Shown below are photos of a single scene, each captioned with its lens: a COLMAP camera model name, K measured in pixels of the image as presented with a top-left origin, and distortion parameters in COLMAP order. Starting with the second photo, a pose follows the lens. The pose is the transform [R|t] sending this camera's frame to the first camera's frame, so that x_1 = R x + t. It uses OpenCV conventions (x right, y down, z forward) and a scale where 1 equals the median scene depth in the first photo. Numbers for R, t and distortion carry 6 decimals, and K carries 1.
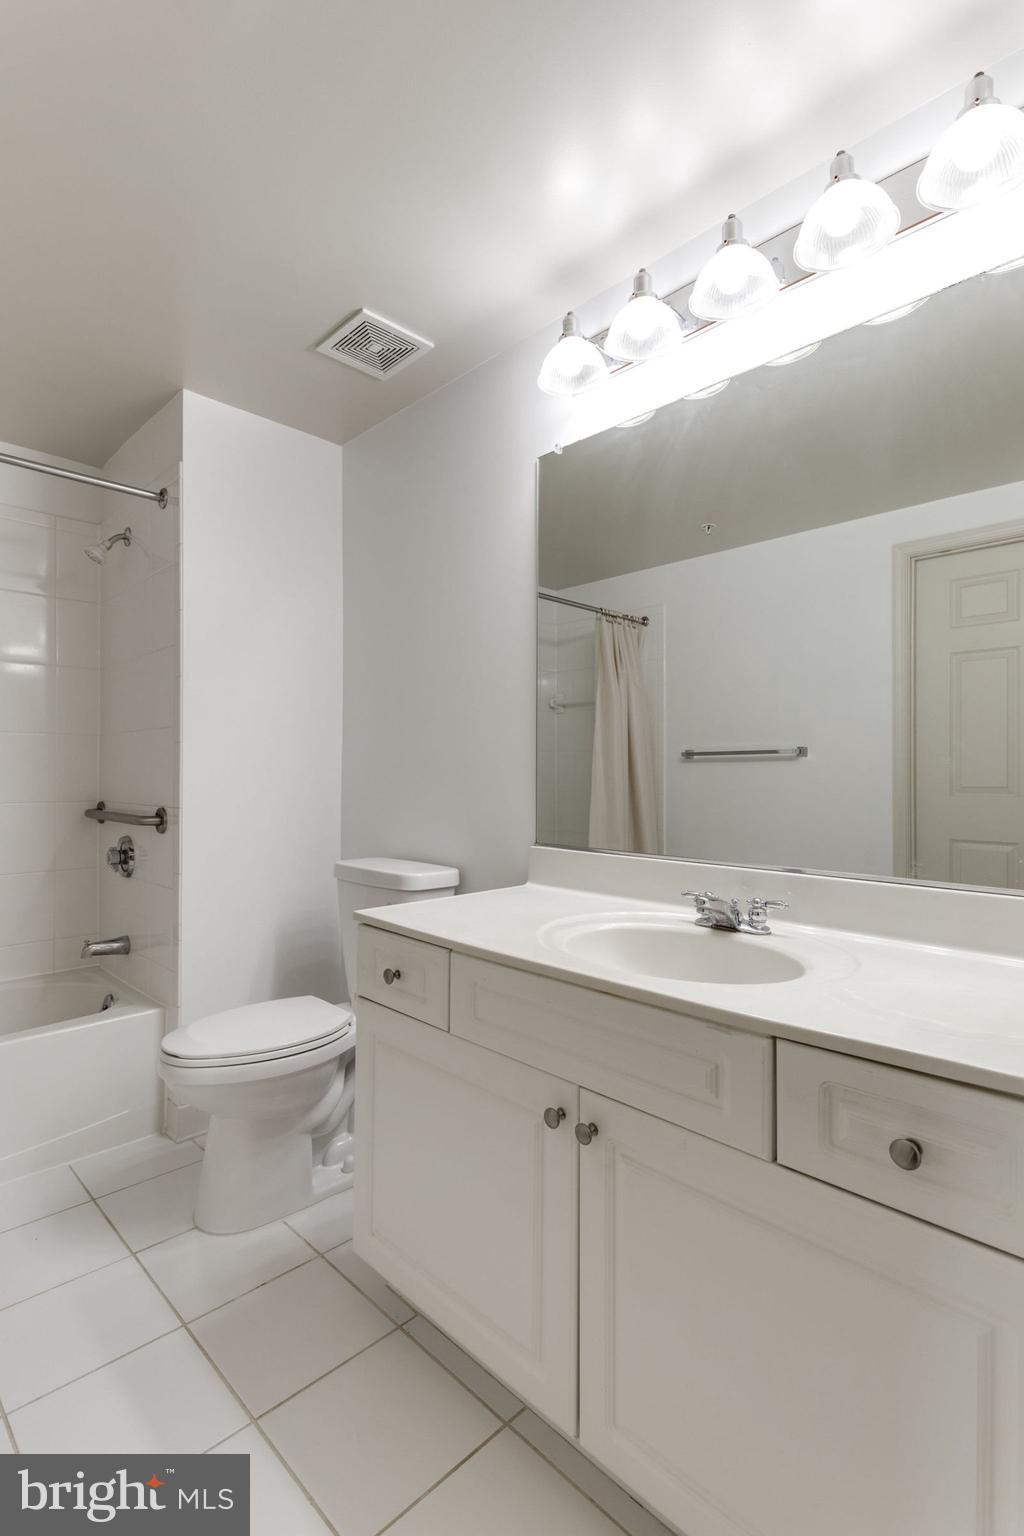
lens RADIAL K [[734.2, 0, 496.7], [0, 734.2, 767.5], [0, 0, 1]] dist [0.017200, -0.000059]
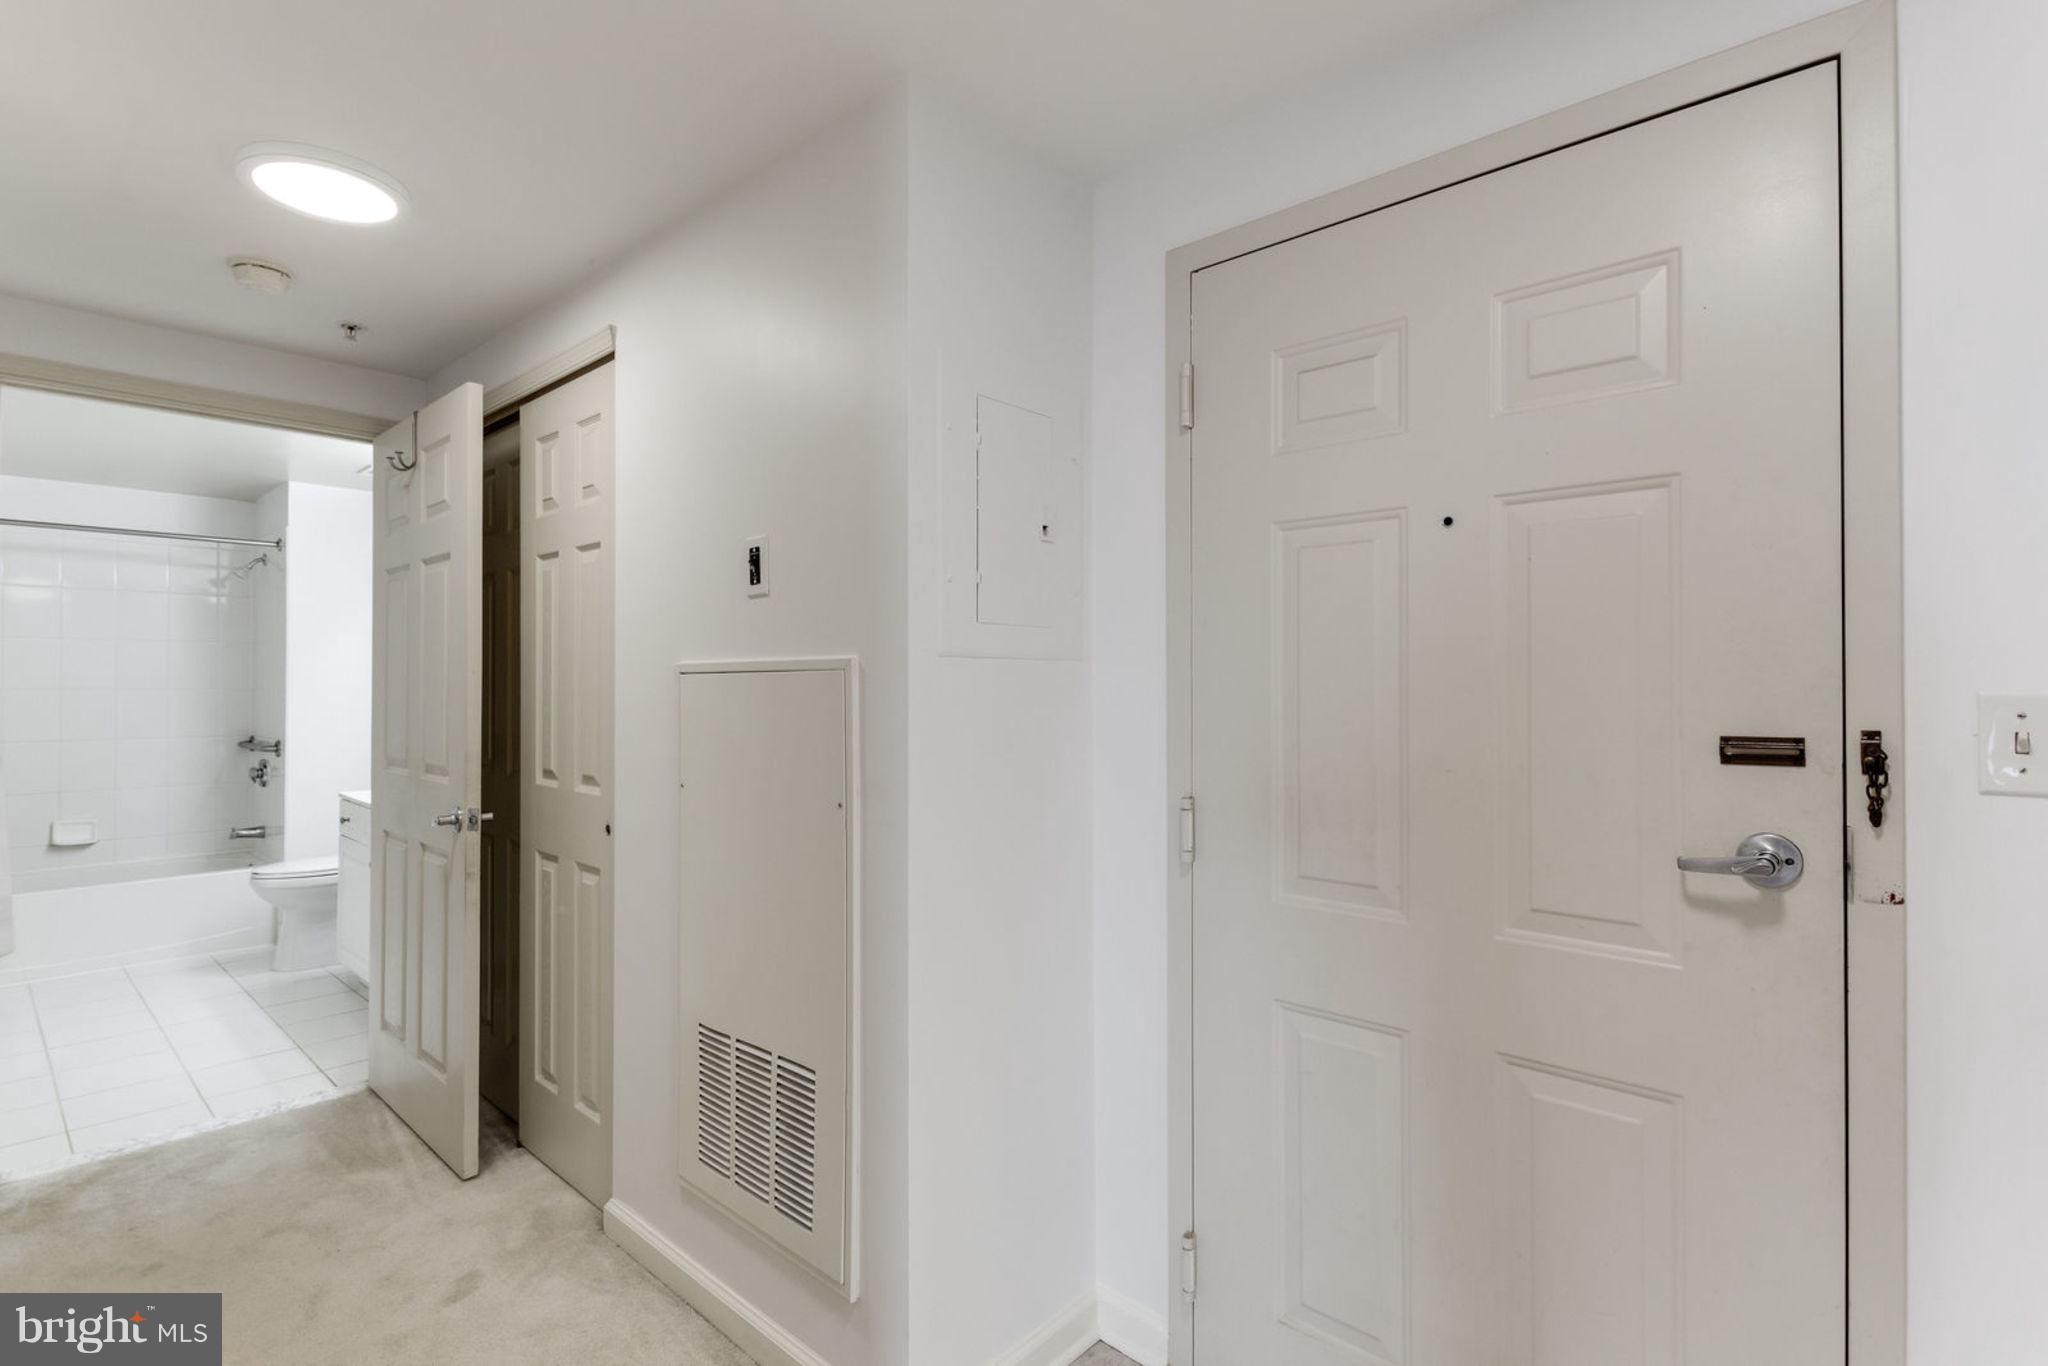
lens RADIAL K [[988.8, 0, 1033.1], [0, 988.8, 678.0], [0, 0, 1]] dist [-0.000133, -0.005834]
pose [[0.998015, -0.000536, 0.062968, 1.018543], [0.000720, 0.999996, -0.002887, -0.070942], [-0.062966, 0.002926, 0.998011, -1.198230]]
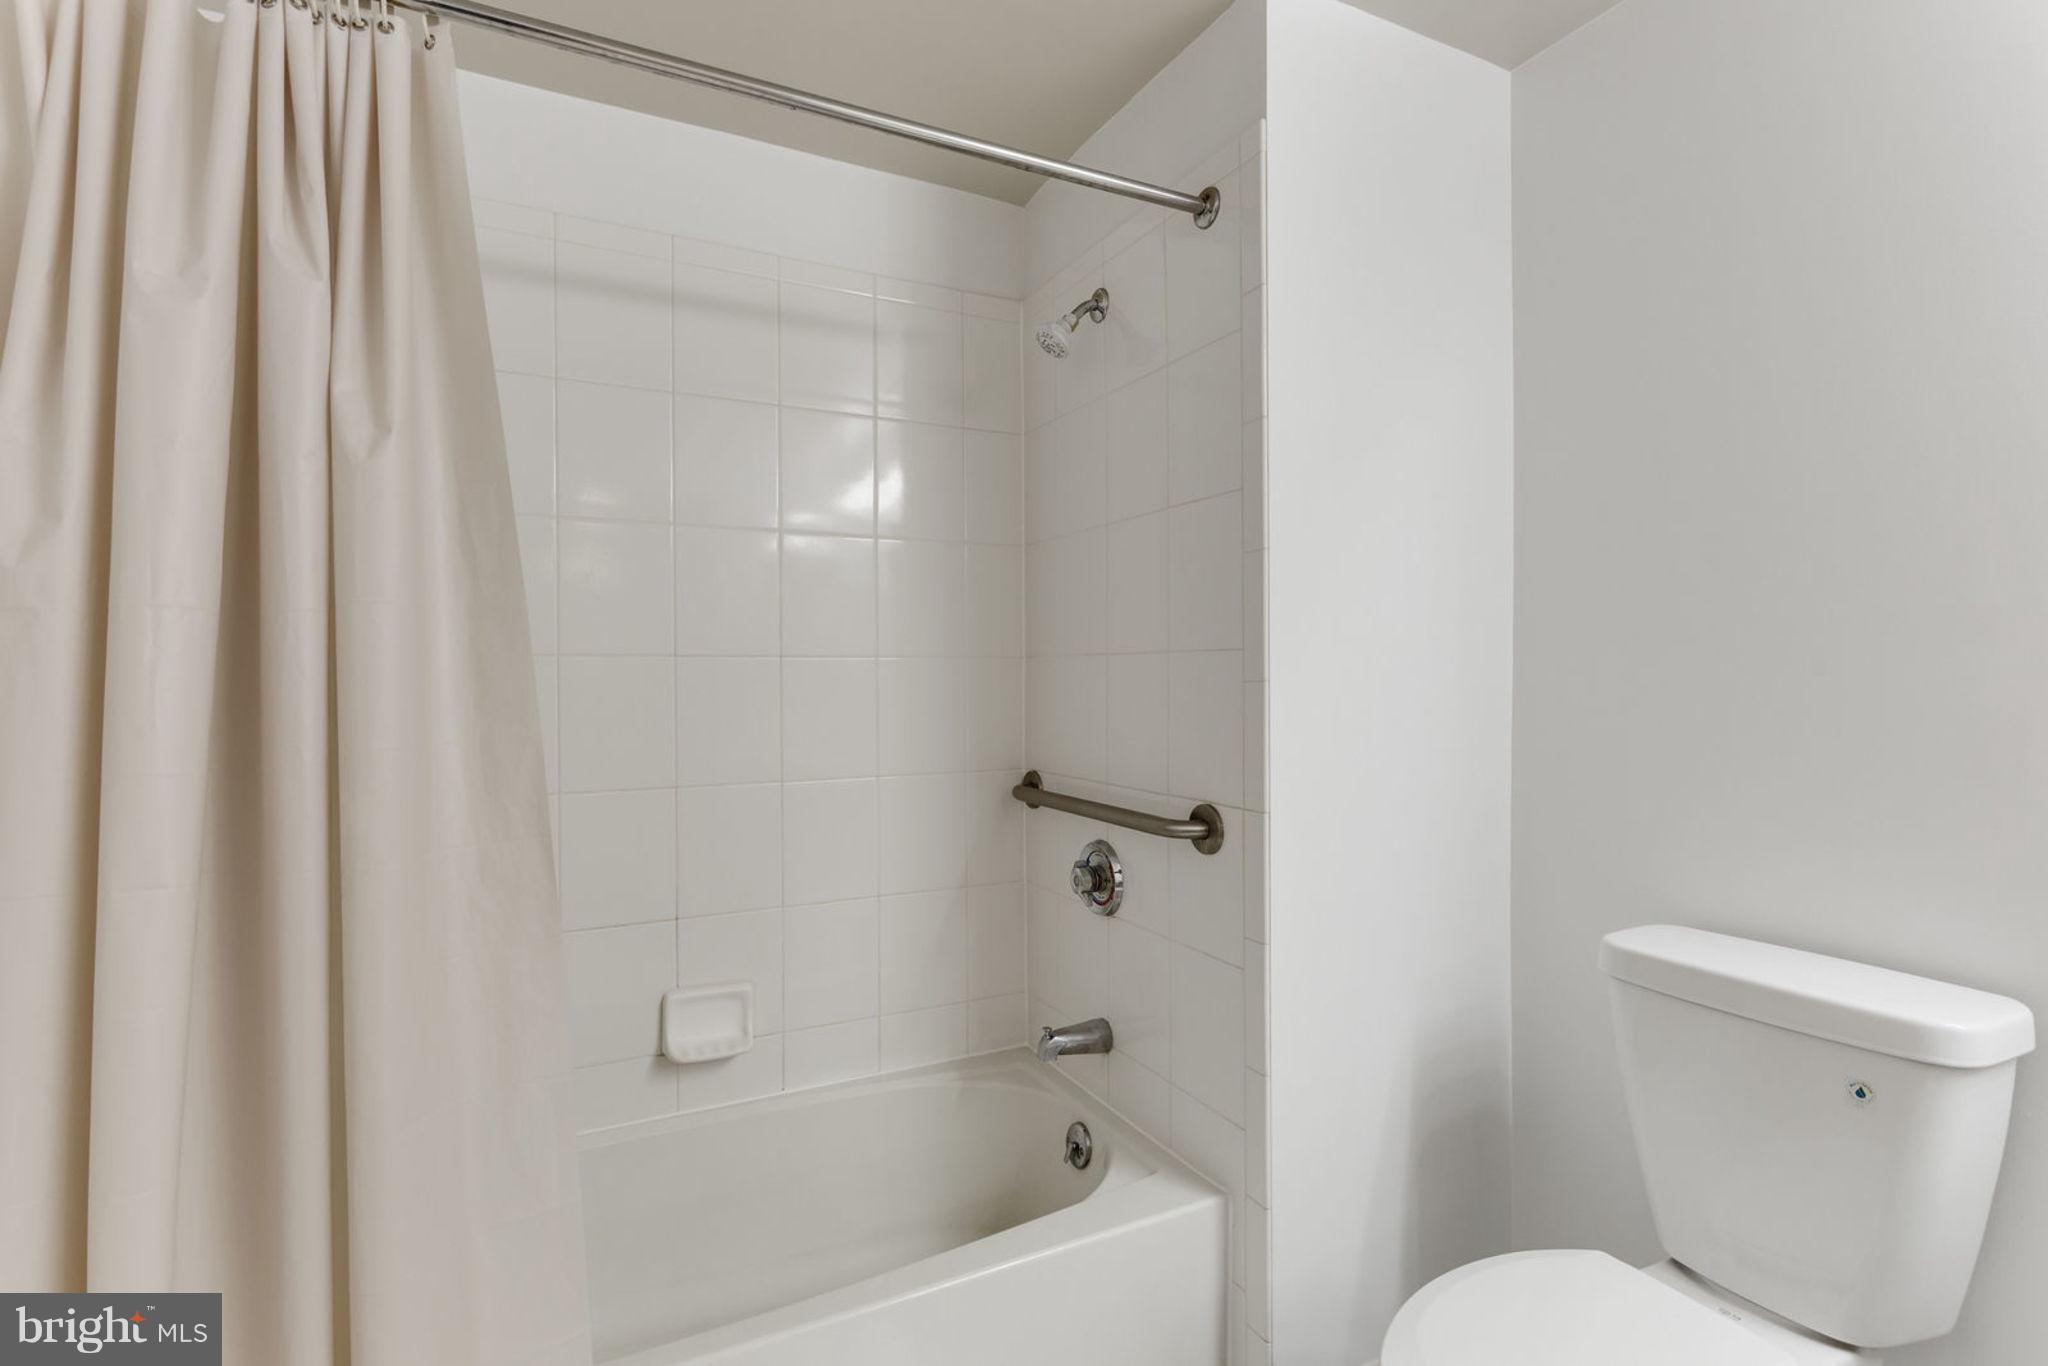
lens RADIAL K [[965.5, 0, 1015.1], [0, 965.5, 679.6], [0, 0, 1]] dist [0.026383, -0.016549]
pose [[0.956326, -0.005624, -0.292249, -0.382445], [0.009566, 0.999881, 0.012062, -0.043335], [0.292147, -0.014331, 0.956266, 0.306750]]
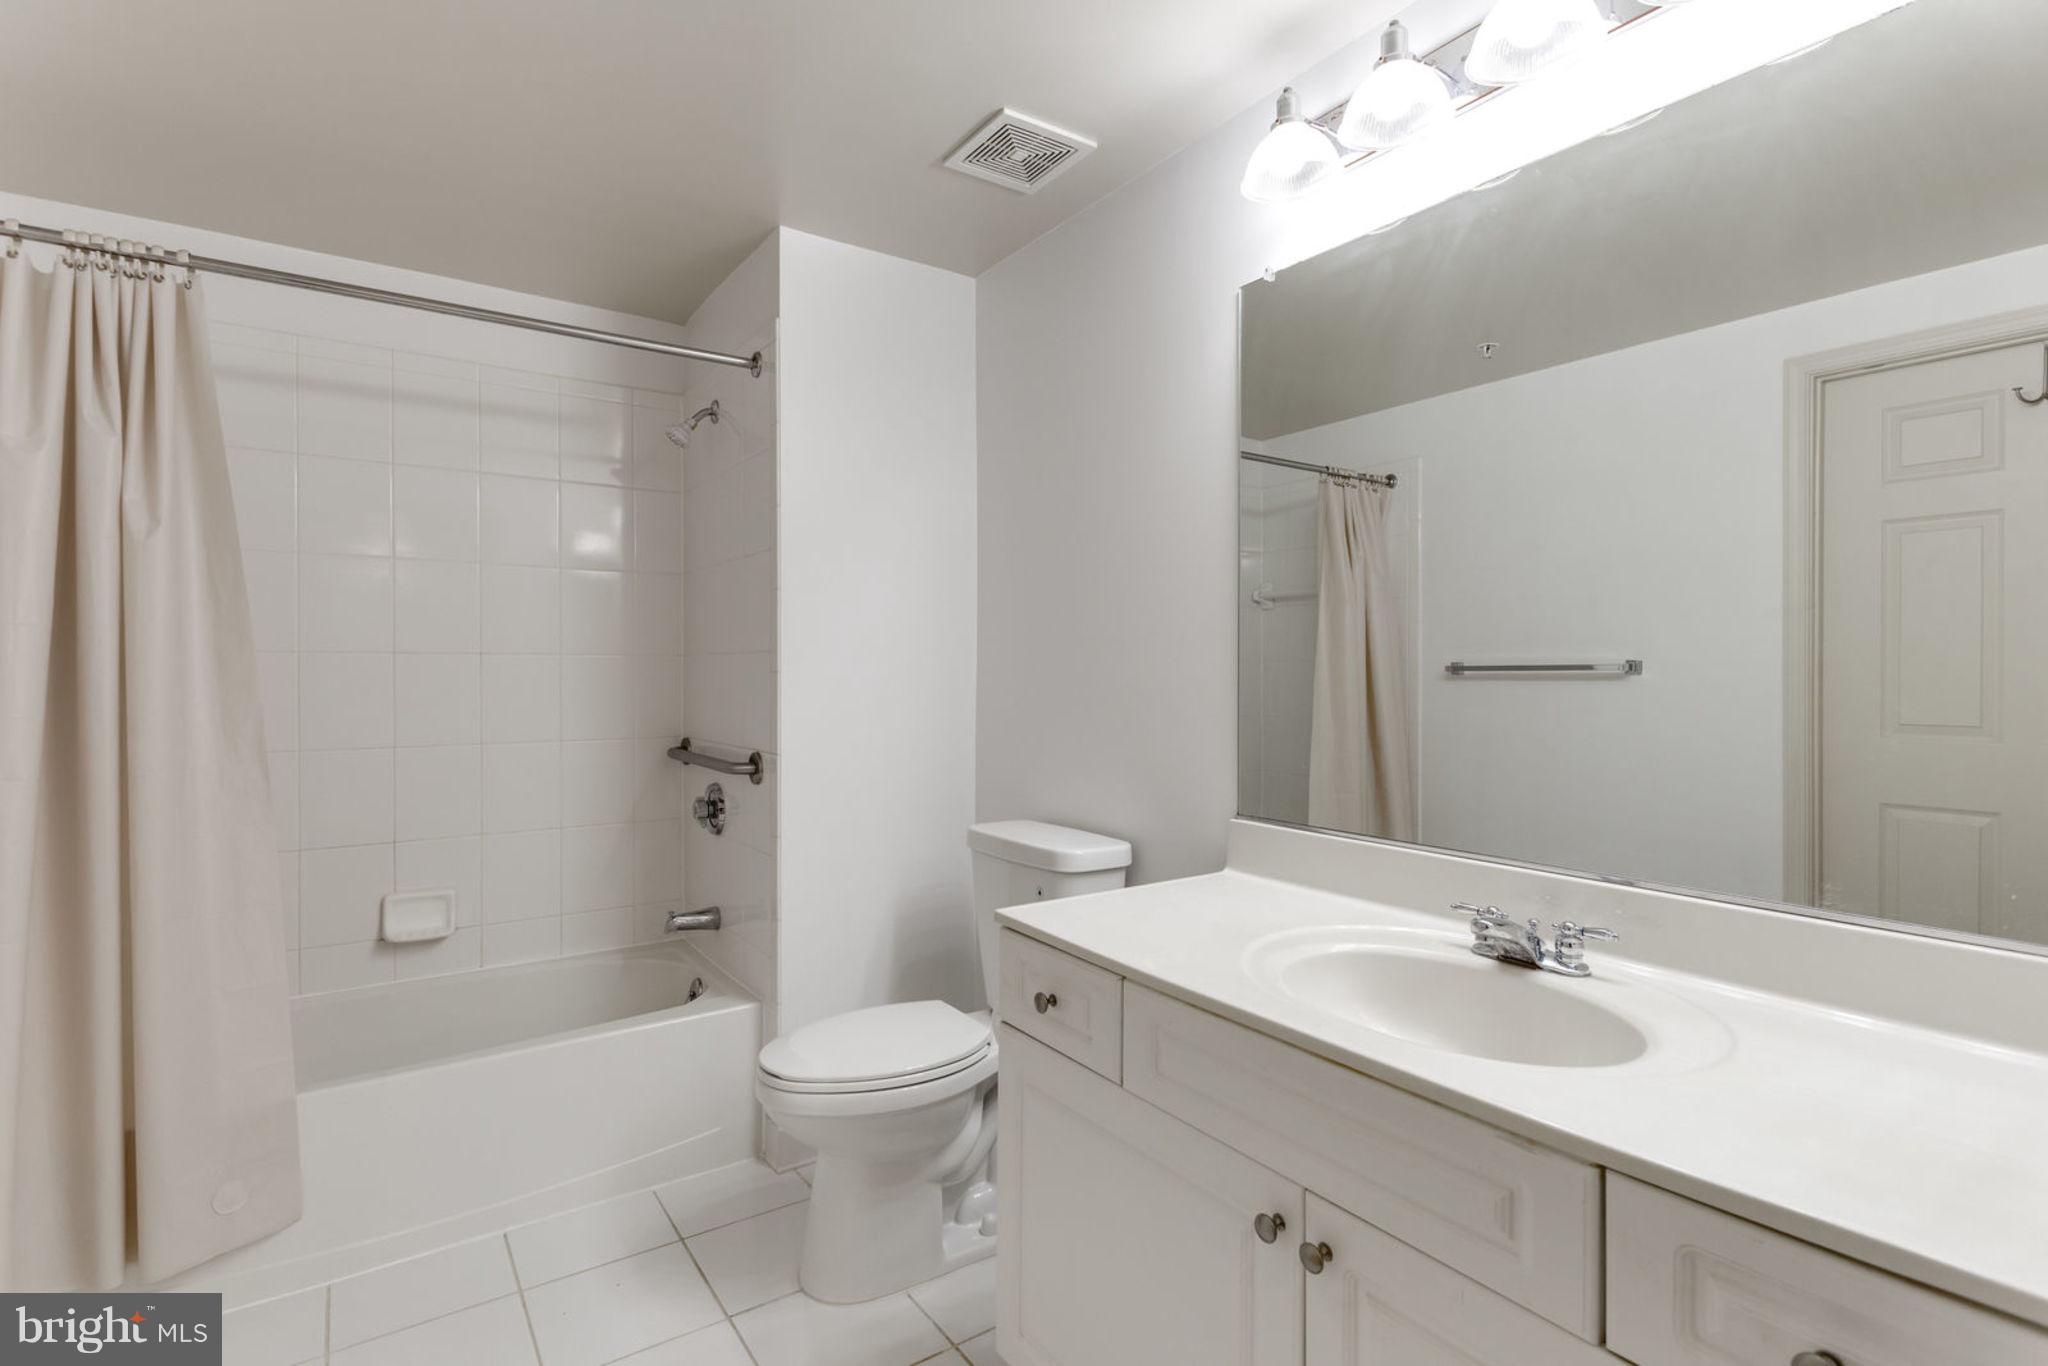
lens RADIAL K [[974.5, 0, 1011.8], [0, 974.5, 673.4], [0, 0, 1]] dist [0.025465, -0.009315]
pose [[0.985979, -0.001583, -0.166859, -0.004724], [0.003298, 0.999945, 0.009998, -0.040332], [0.166834, -0.010408, 0.985930, 0.002582]]
